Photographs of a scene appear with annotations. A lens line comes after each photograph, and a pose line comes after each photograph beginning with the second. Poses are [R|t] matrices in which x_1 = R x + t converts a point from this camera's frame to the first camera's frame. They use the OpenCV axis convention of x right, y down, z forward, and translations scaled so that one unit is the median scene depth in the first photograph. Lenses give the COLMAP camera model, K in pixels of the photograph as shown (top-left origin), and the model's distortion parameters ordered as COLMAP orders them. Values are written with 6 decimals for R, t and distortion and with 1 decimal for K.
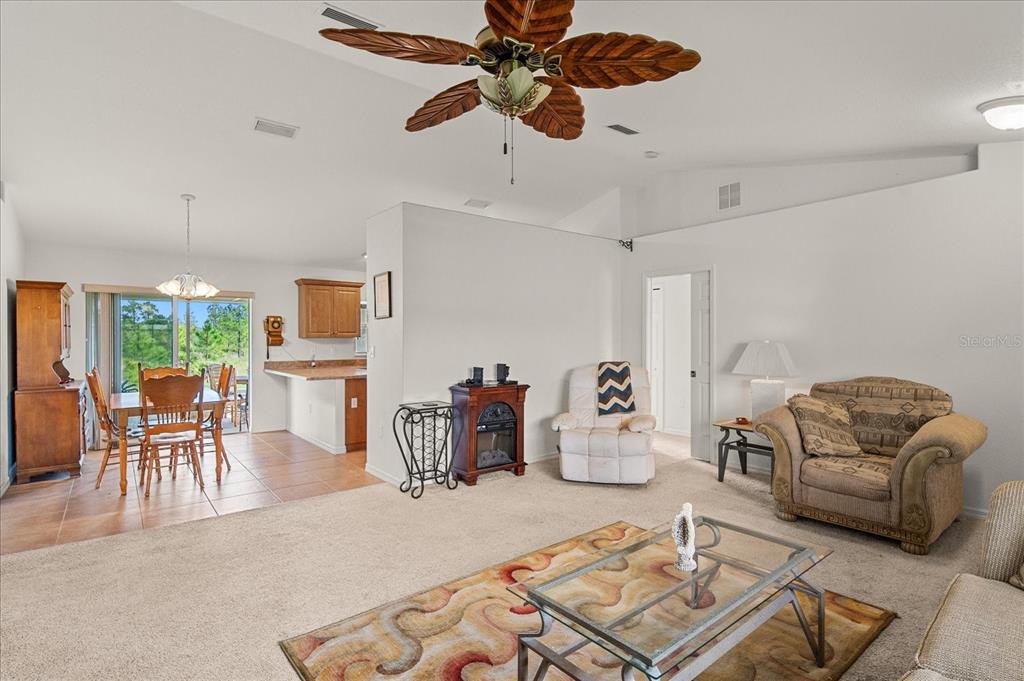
lens RADIAL K [[507.0, 0, 526.8], [0, 507.0, 341.1], [0, 0, 1]] dist [-0.016933, -0.000342]
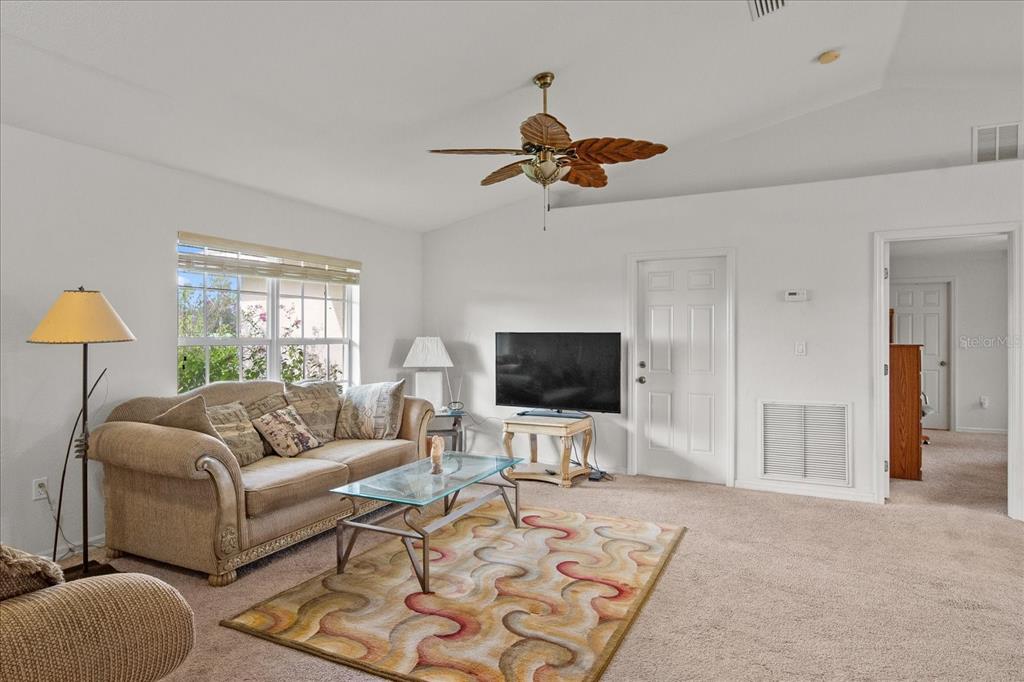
lens RADIAL K [[590.1, 0, 499.5], [0, 590.1, 334.1], [0, 0, 1]] dist [-0.001371, 0.000132]
pose [[-0.924510, 0.001237, -0.381156, 0.317525], [0.001127, 0.999999, 0.000510, -0.001798], [0.381157, 0.000042, -0.924510, 1.053957]]
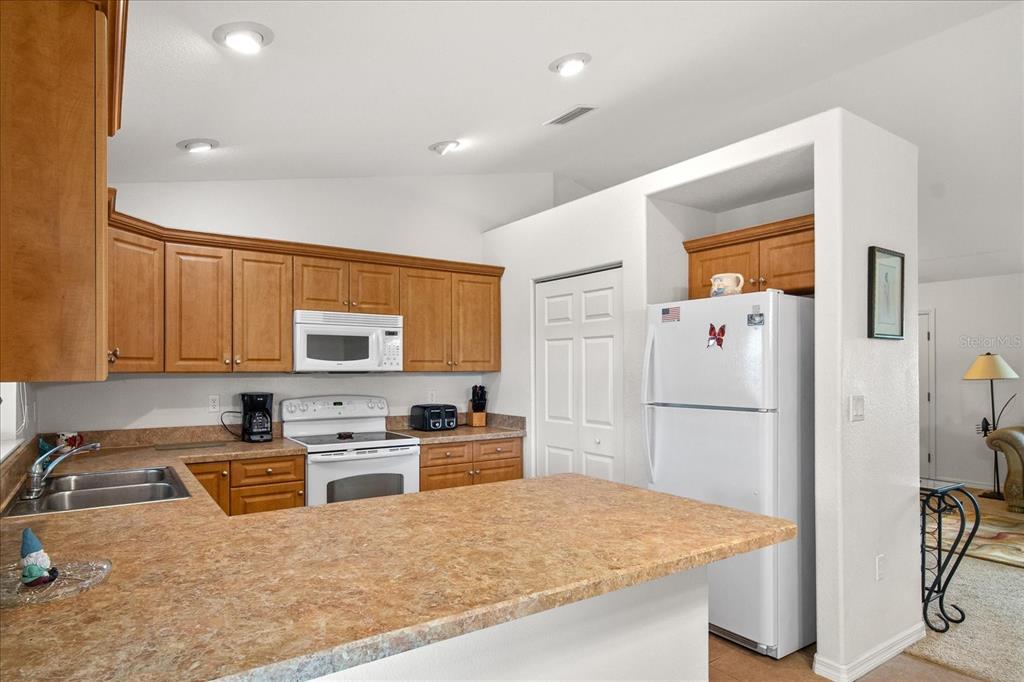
lens RADIAL K [[581.3, 0, 494.7], [0, 581.3, 367.4], [0, 0, 1]] dist [-0.006656, -0.000713]
pose [[0.102123, 0.004721, 0.994761, -0.839794], [0.002150, 0.999985, -0.004966, -0.013442], [-0.994769, 0.002646, 0.102111, 1.239153]]
